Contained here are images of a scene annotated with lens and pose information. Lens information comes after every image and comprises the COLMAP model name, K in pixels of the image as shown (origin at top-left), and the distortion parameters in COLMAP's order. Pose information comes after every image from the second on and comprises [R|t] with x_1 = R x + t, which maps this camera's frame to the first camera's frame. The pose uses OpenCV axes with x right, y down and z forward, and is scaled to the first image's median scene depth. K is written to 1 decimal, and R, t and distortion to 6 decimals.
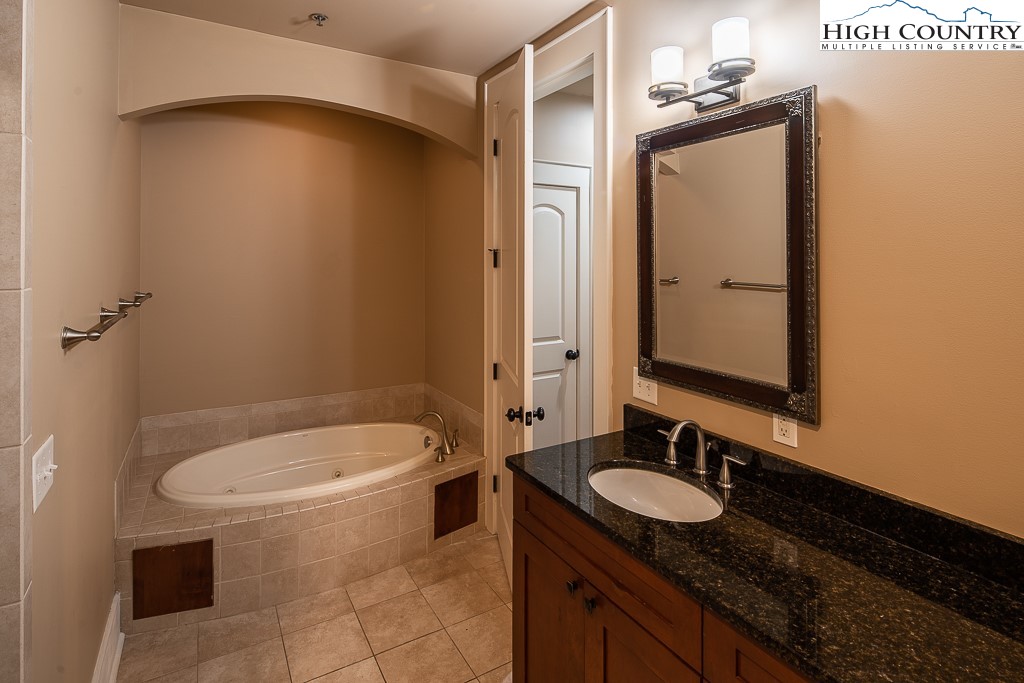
lens RADIAL K [[497.6, 0, 513.6], [0, 497.6, 255.0], [0, 0, 1]] dist [0.002157, -0.004231]
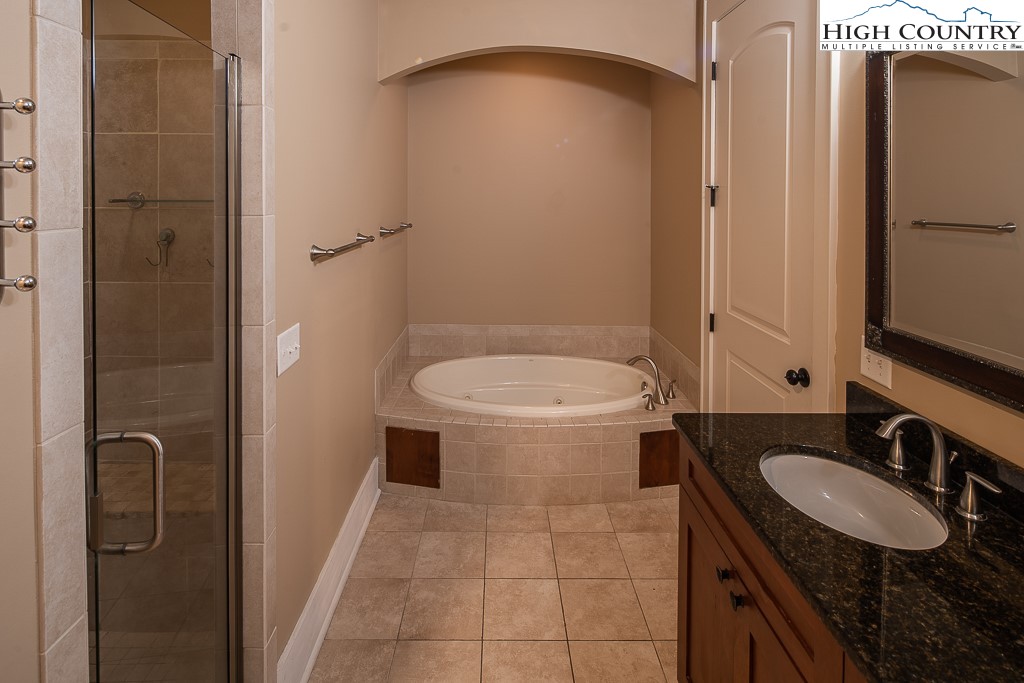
lens RADIAL K [[509.6, 0, 499.6], [0, 509.6, 203.0], [0, 0, 1]] dist [0.001468, -0.002623]
pose [[0.869366, 0.009217, -0.494082, 0.116429], [0.000438, 0.999811, 0.019422, 0.002020], [0.494168, -0.017101, 0.869198, 0.027005]]
